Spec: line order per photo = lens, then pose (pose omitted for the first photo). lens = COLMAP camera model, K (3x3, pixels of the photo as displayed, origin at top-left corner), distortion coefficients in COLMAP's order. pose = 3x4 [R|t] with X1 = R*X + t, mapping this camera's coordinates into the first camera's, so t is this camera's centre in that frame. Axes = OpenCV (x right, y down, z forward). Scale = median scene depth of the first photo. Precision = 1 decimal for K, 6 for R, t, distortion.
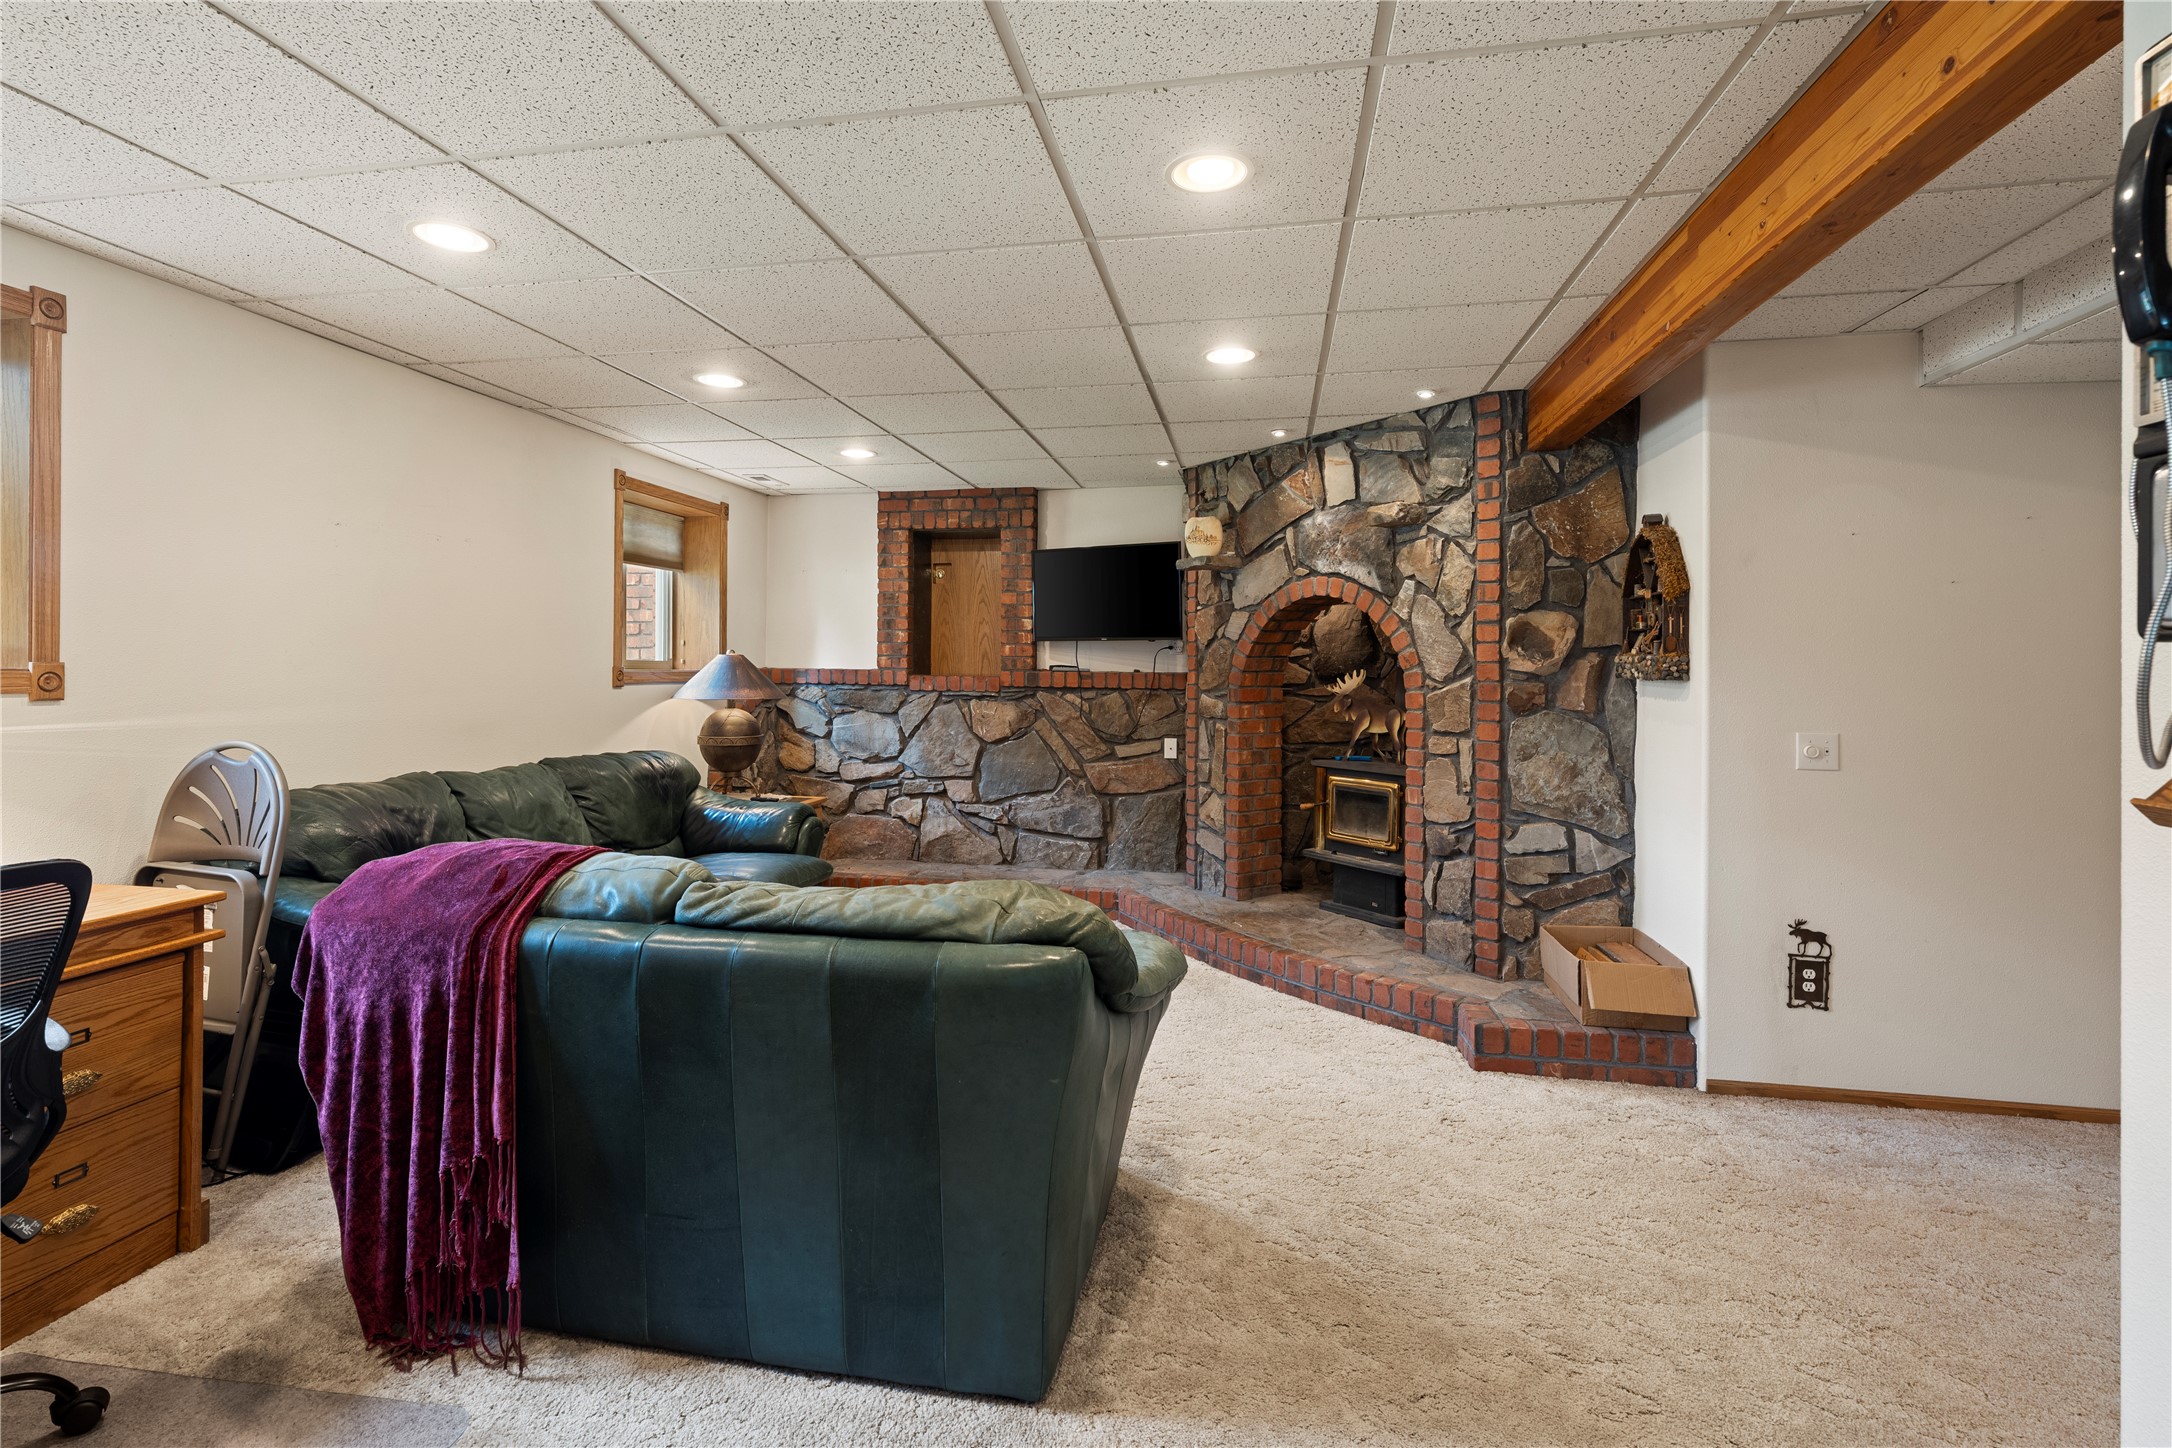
lens RADIAL K [[984.3, 0, 1127.4], [0, 984.3, 649.1], [0, 0, 1]] dist [-0.000244, -0.000702]
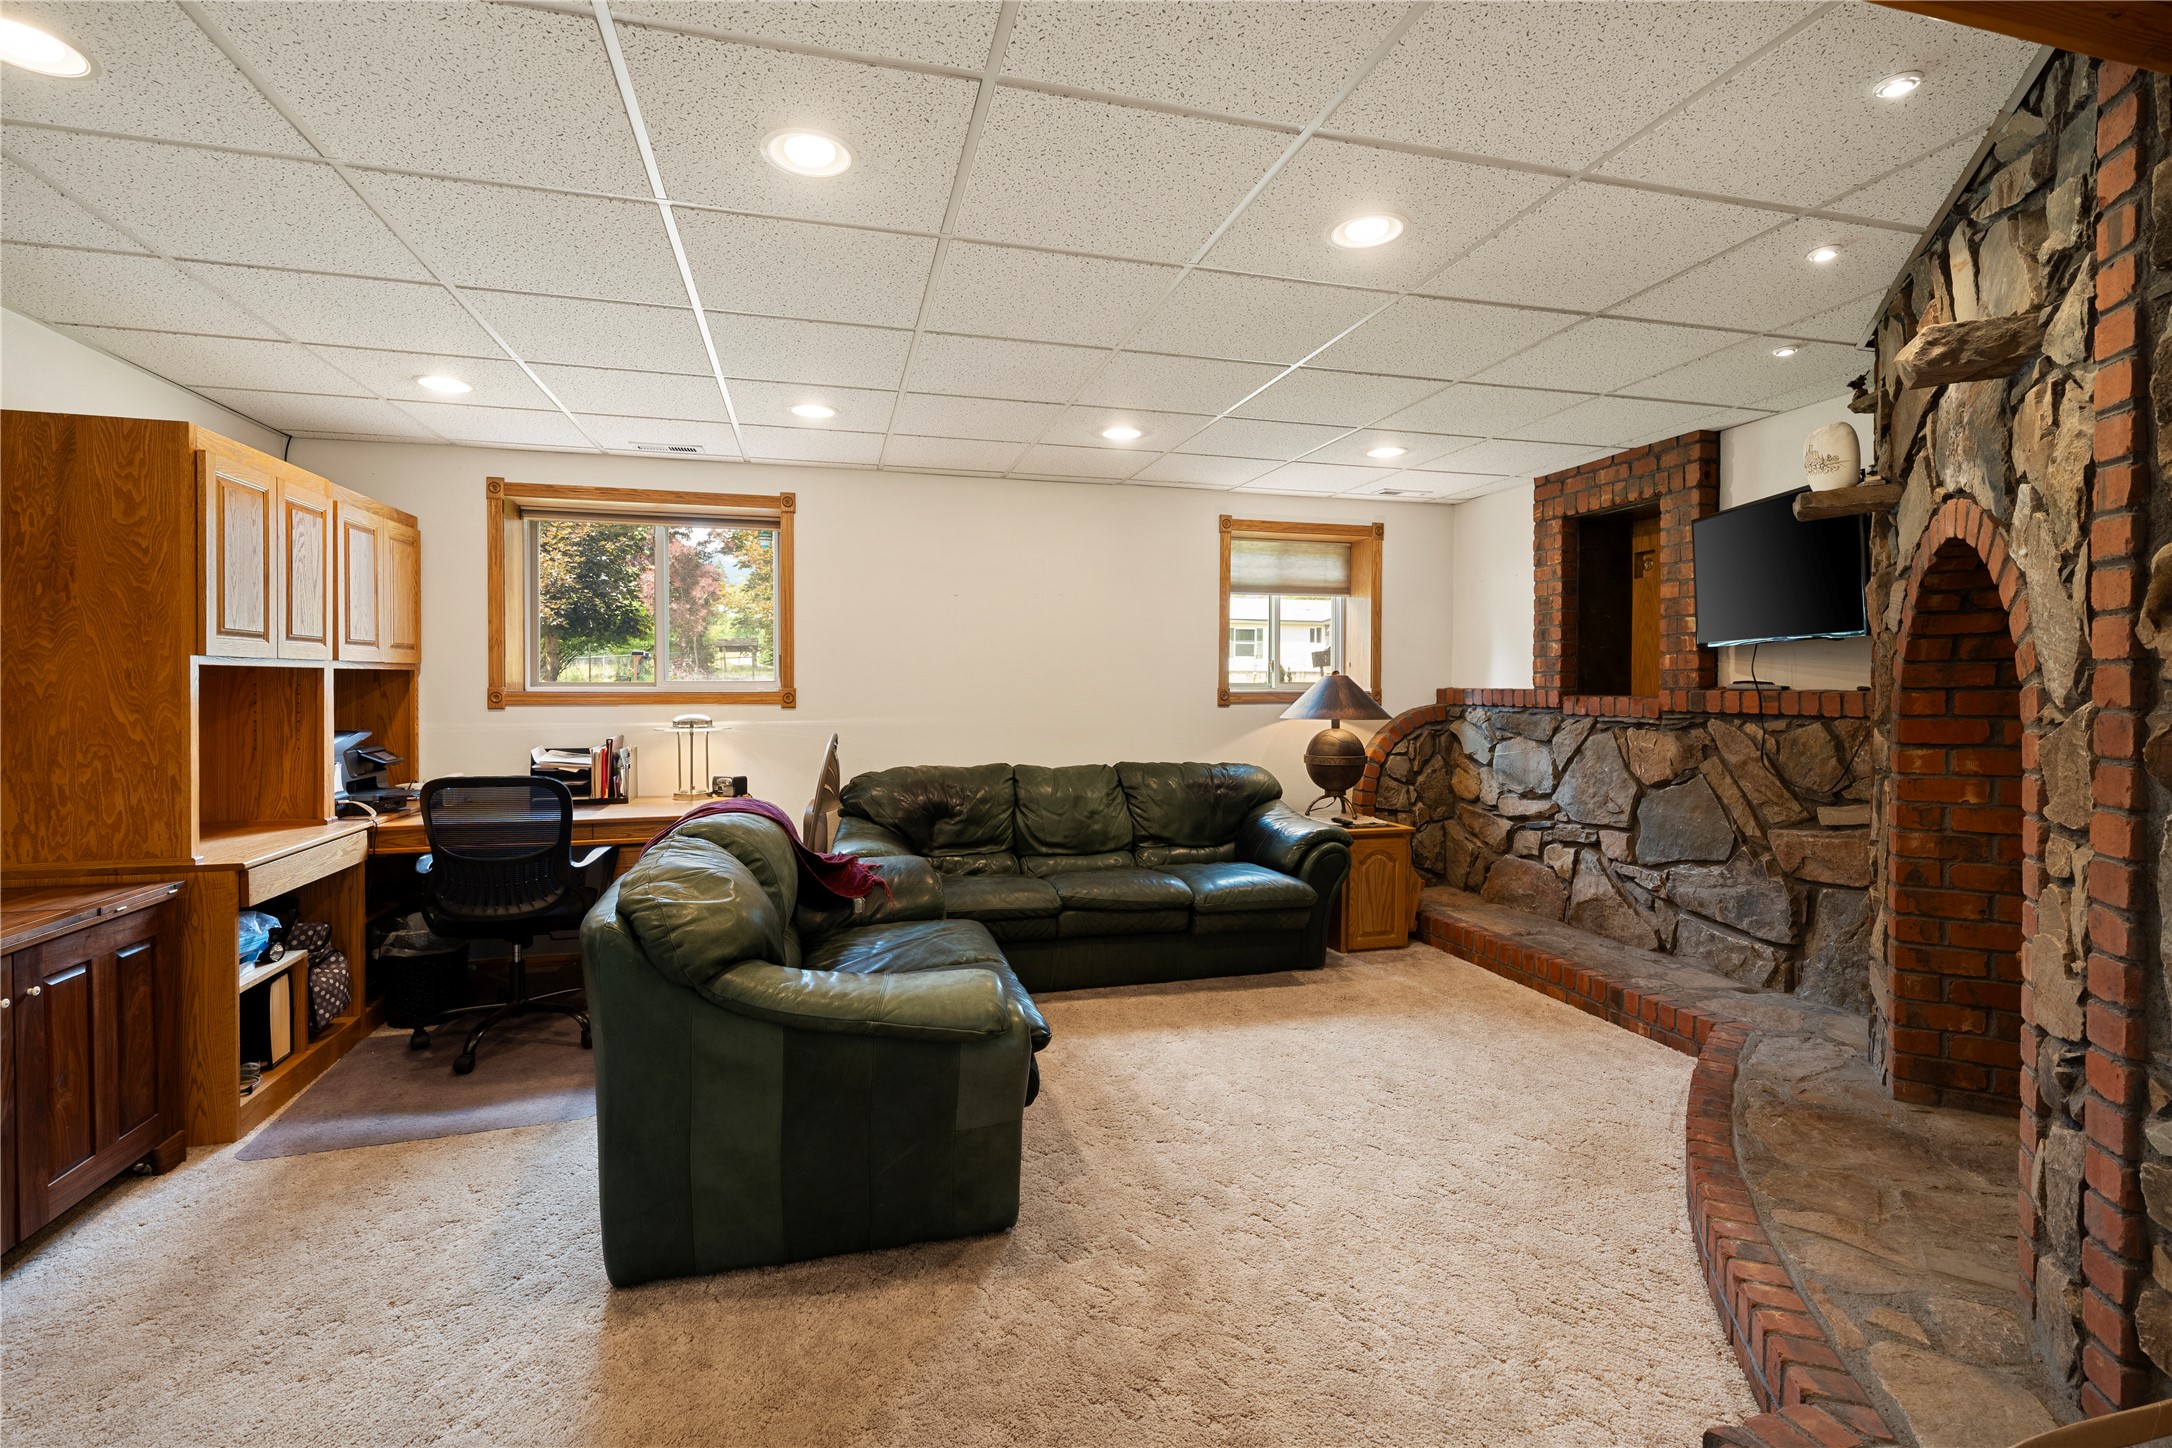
lens RADIAL K [[984.3, 0, 1054.8], [0, 984.3, 682.0], [0, 0, 1]] dist [-0.000244, -0.000702]
pose [[0.416903, -0.012701, -0.908862, 0.393432], [0.022880, 0.999732, -0.003476, 0.009418], [0.908663, -0.019345, 0.417082, 0.313469]]
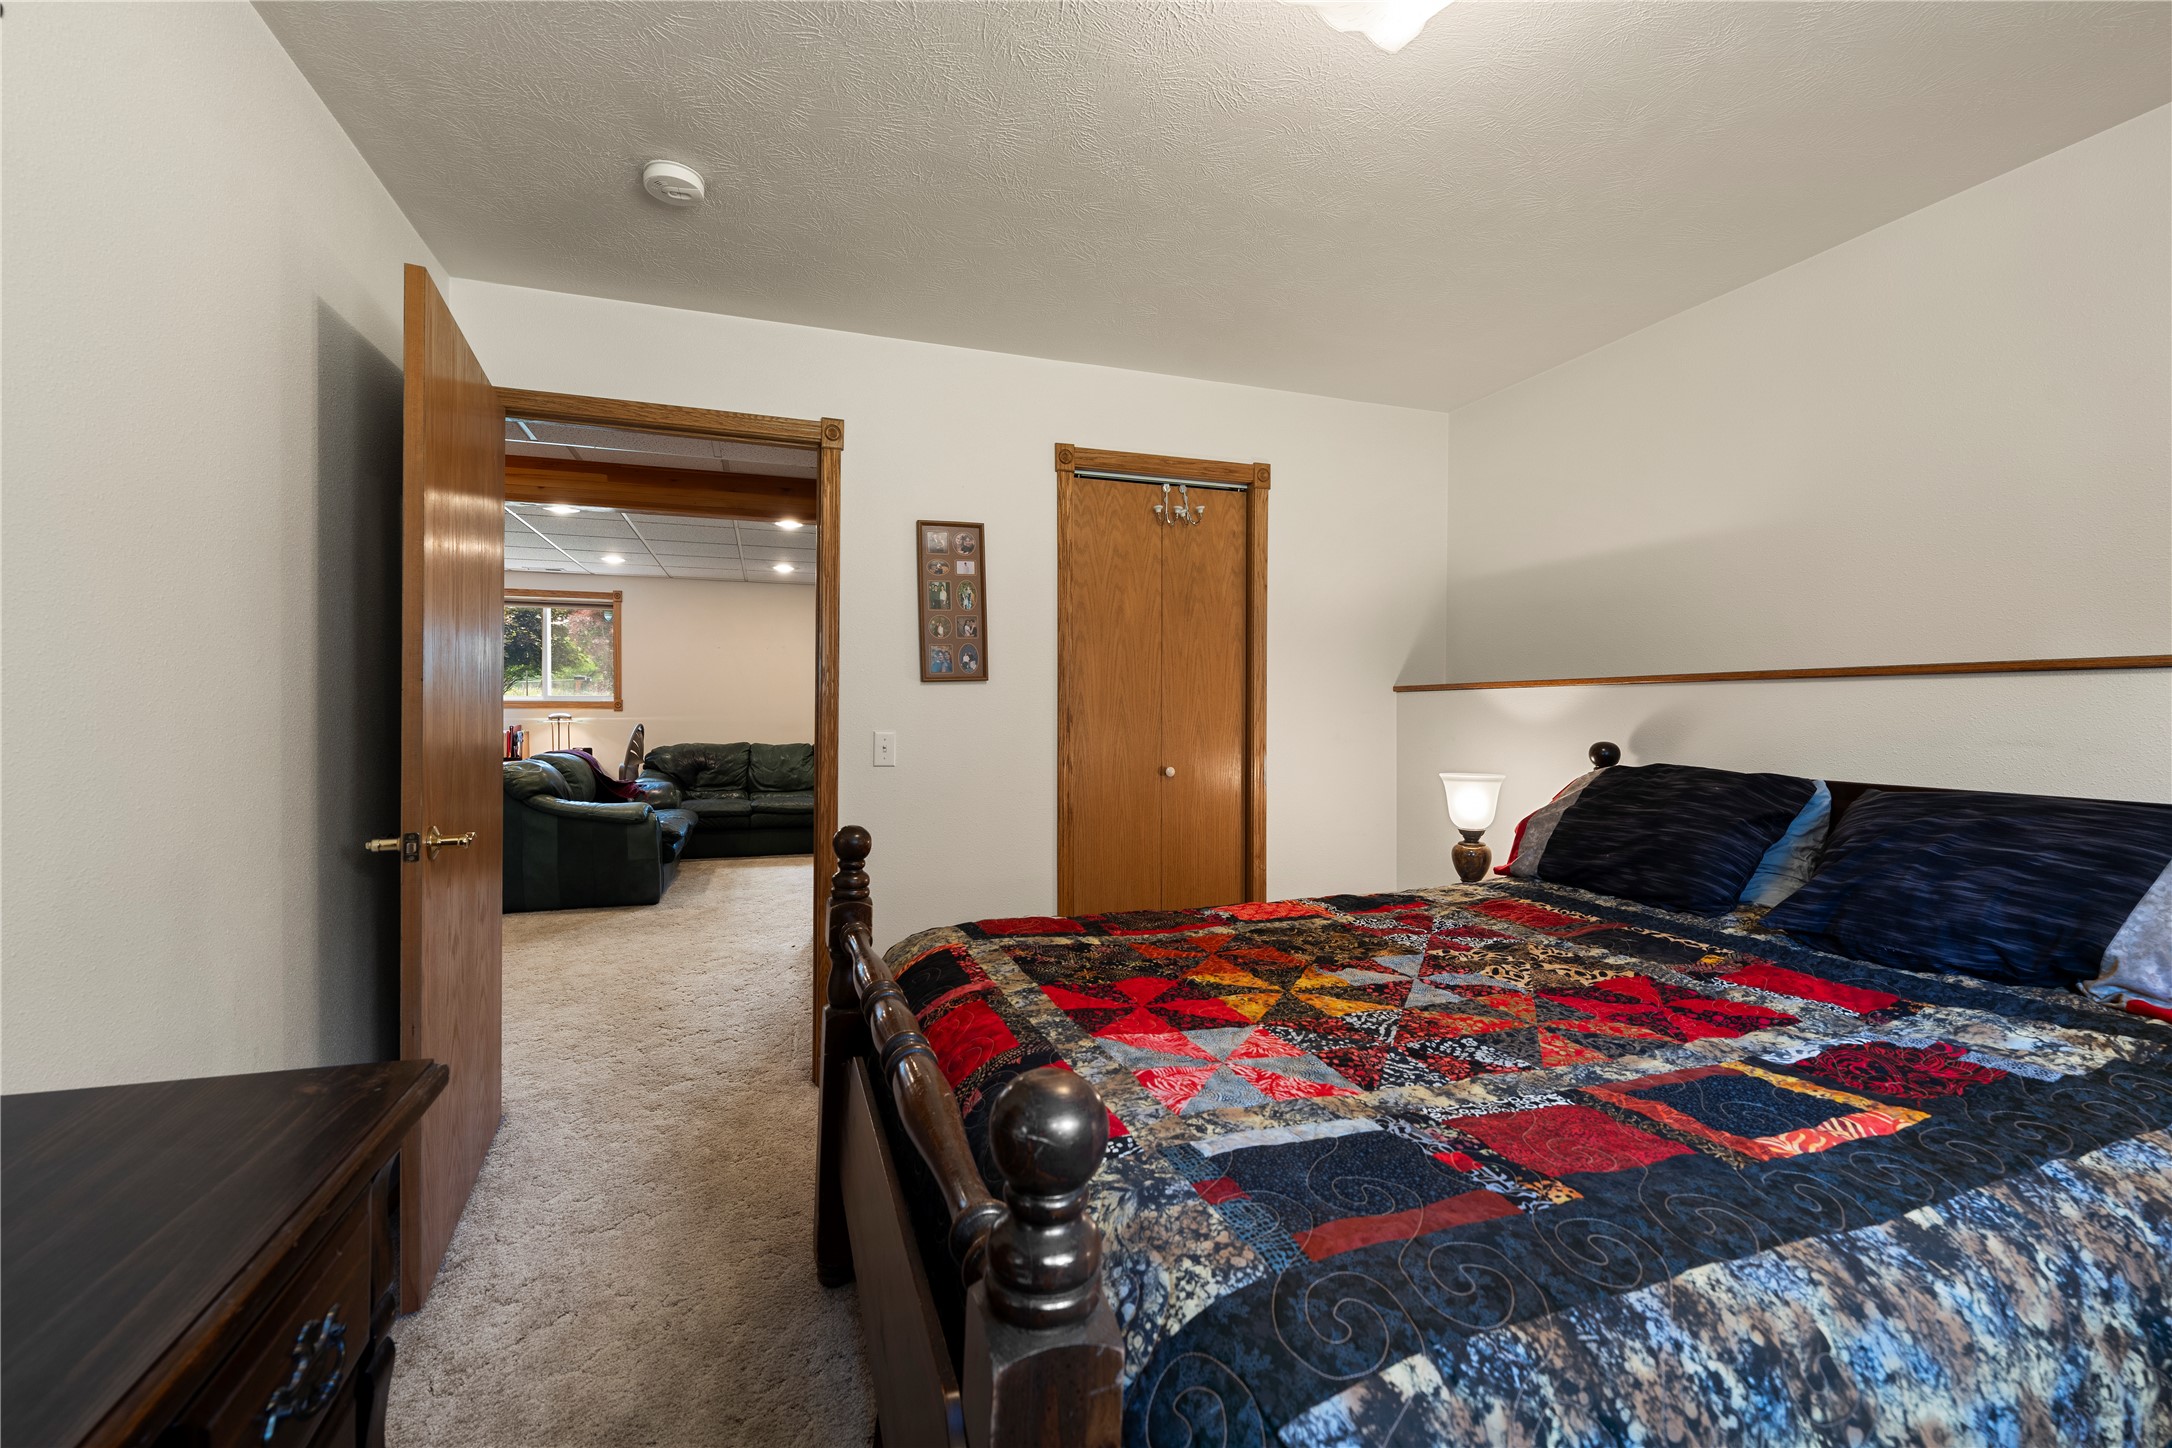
lens RADIAL K [[940.7, 0, 1079.7], [0, 940.7, 718.4], [0, 0, 1]] dist [0.001905, 0.000773]
pose [[0.483119, -0.001748, -0.875553, 1.181269], [0.021164, 0.999729, 0.009682, 0.037149], [0.875299, -0.023208, 0.483026, 0.382040]]
